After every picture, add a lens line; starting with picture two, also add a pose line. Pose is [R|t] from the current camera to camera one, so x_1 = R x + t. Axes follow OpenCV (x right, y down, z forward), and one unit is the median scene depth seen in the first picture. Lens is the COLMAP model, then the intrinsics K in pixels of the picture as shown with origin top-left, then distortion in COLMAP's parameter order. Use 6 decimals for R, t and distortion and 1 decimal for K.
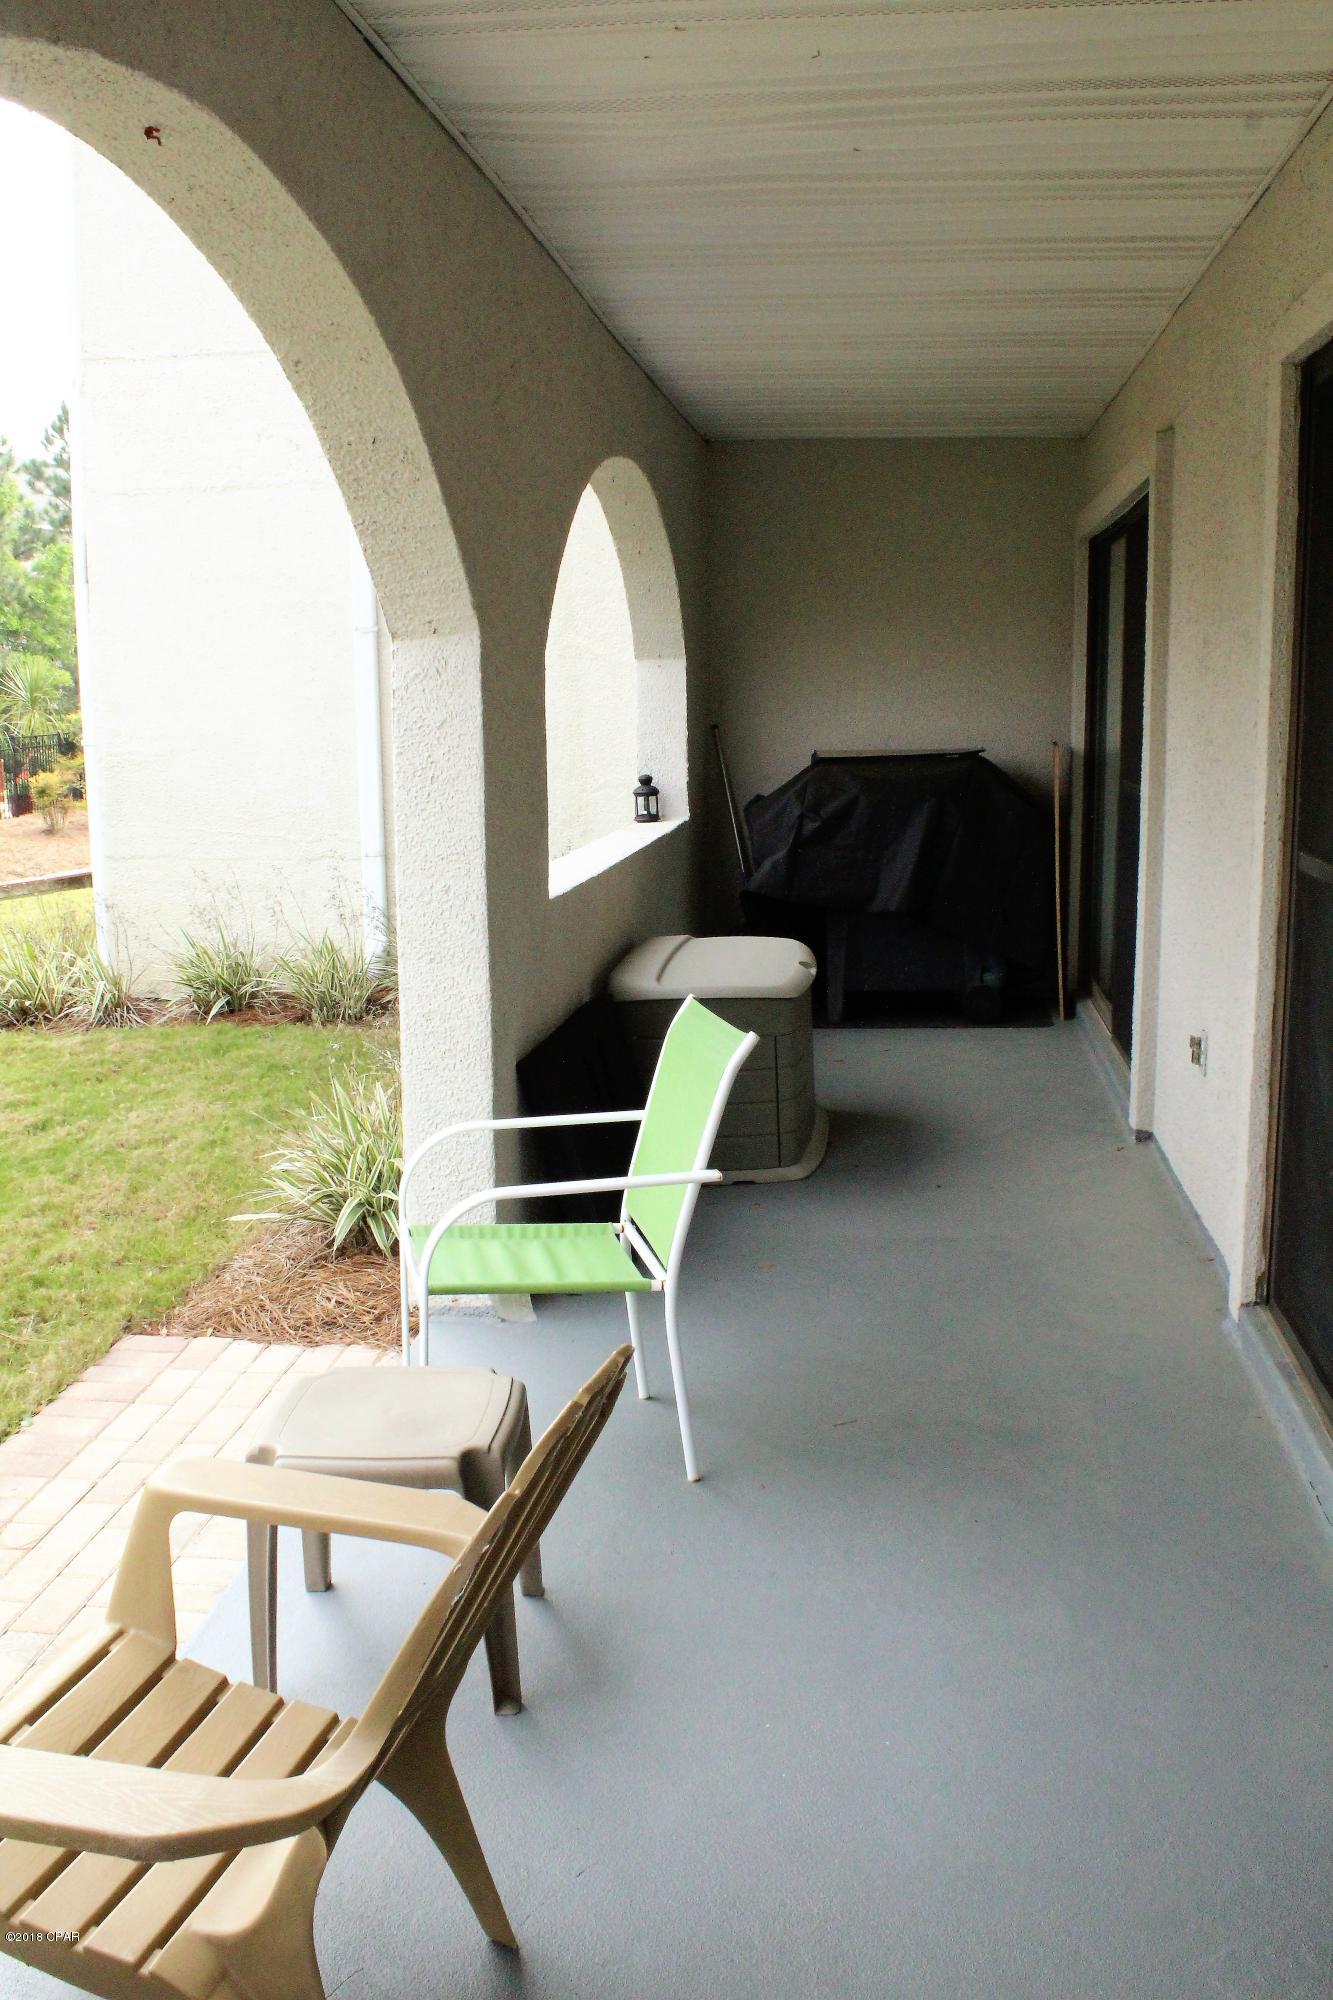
lens RADIAL K [[1809.8, 0, 663.8], [0, 1809.8, 1029.1], [0, 0, 1]] dist [-0.153553, 0.157368]
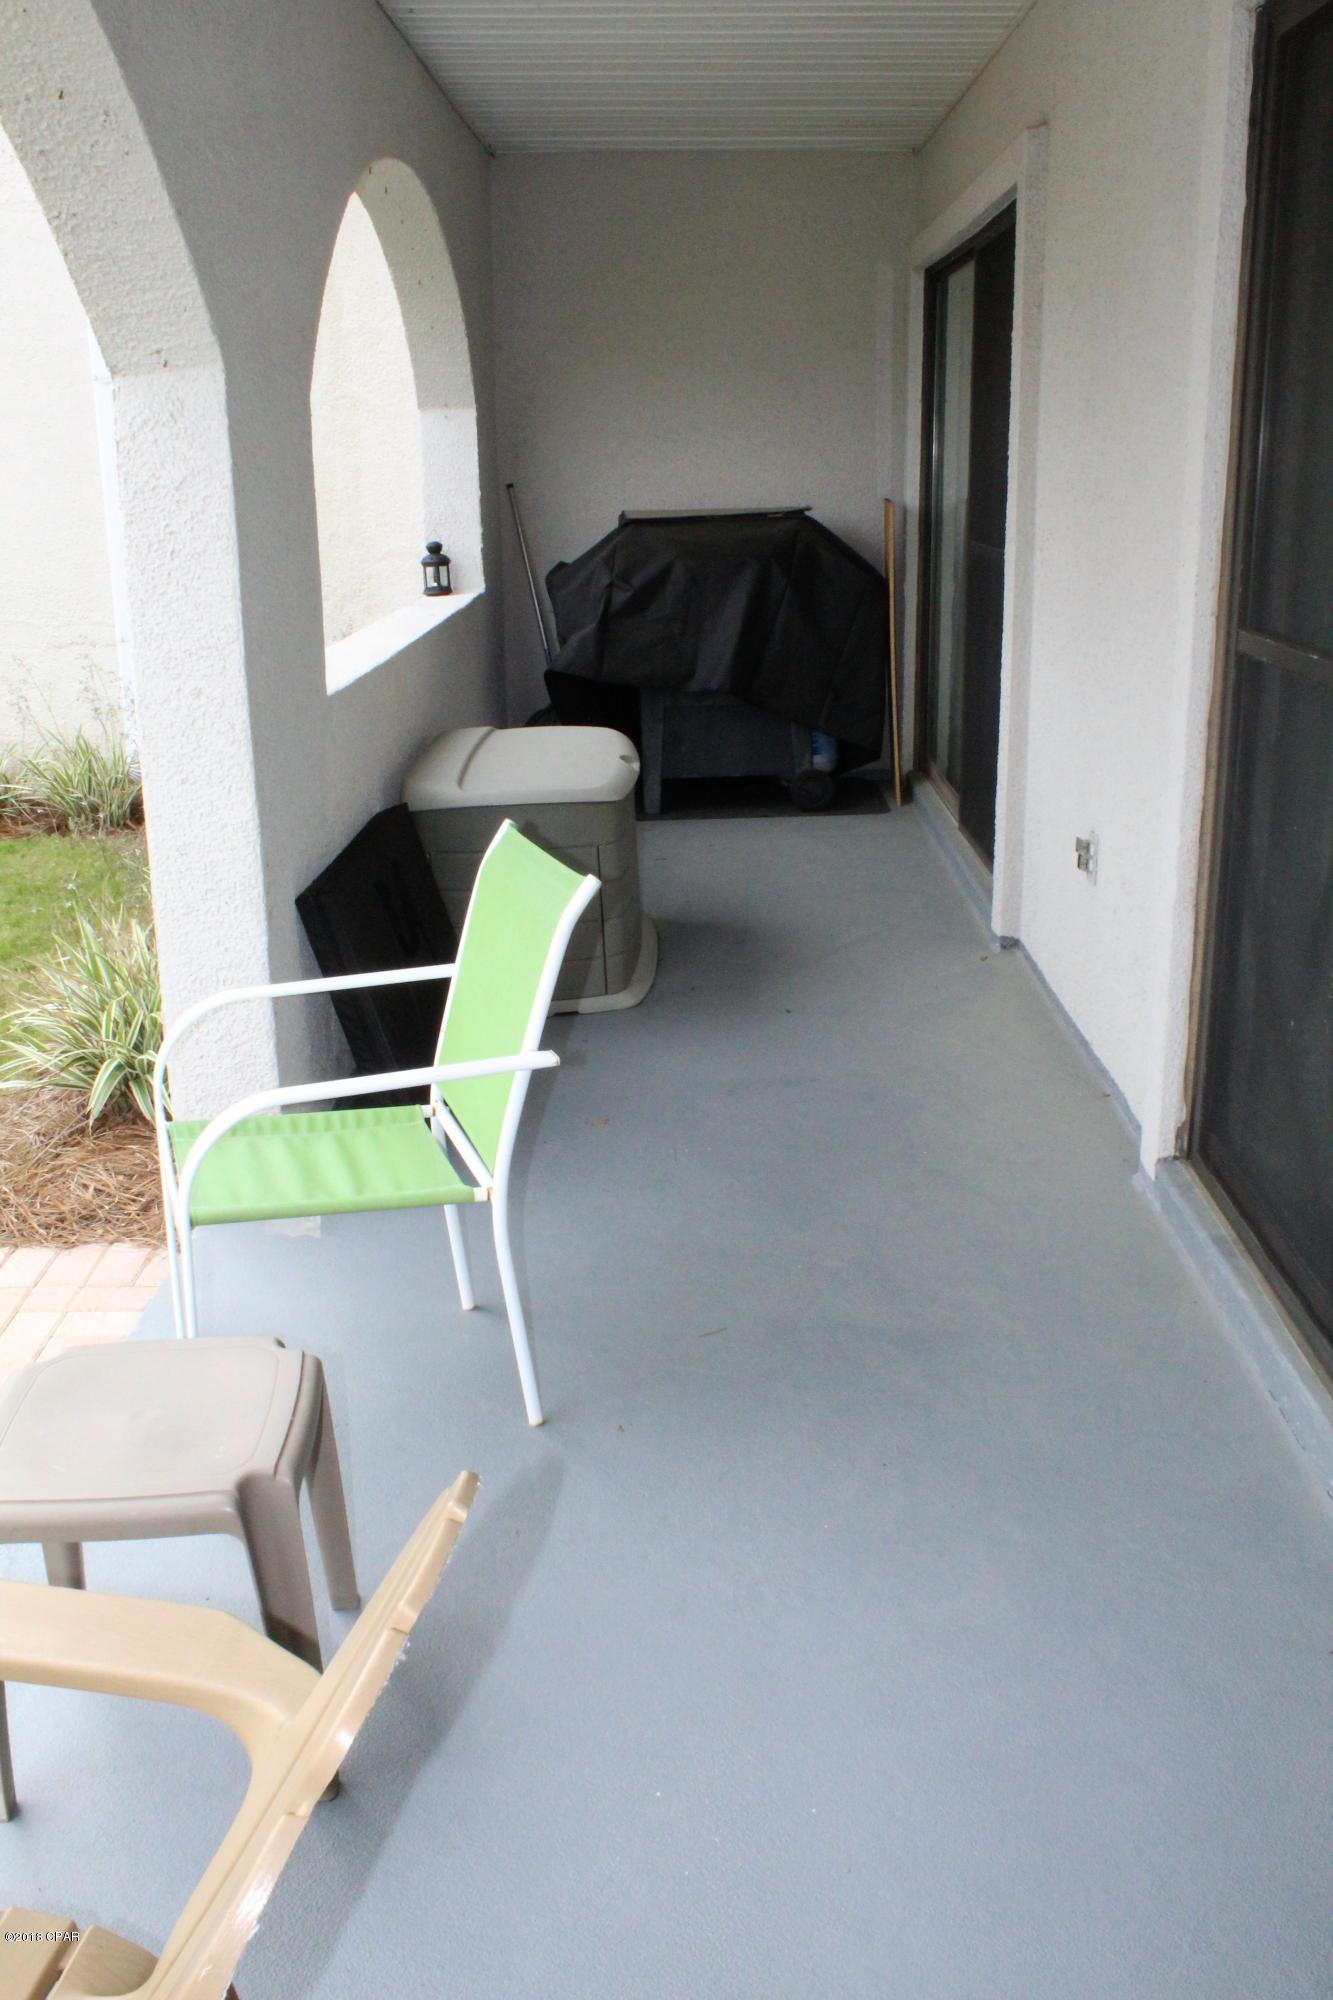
lens RADIAL K [[1809.8, 0, 663.8], [0, 1809.8, 1029.1], [0, 0, 1]] dist [-0.153553, 0.157368]
pose [[0.993251, -0.040150, 0.108815, -0.005254], [0.025976, 0.991347, 0.128674, -0.021748], [-0.113039, -0.124979, 0.985699, 0.146348]]
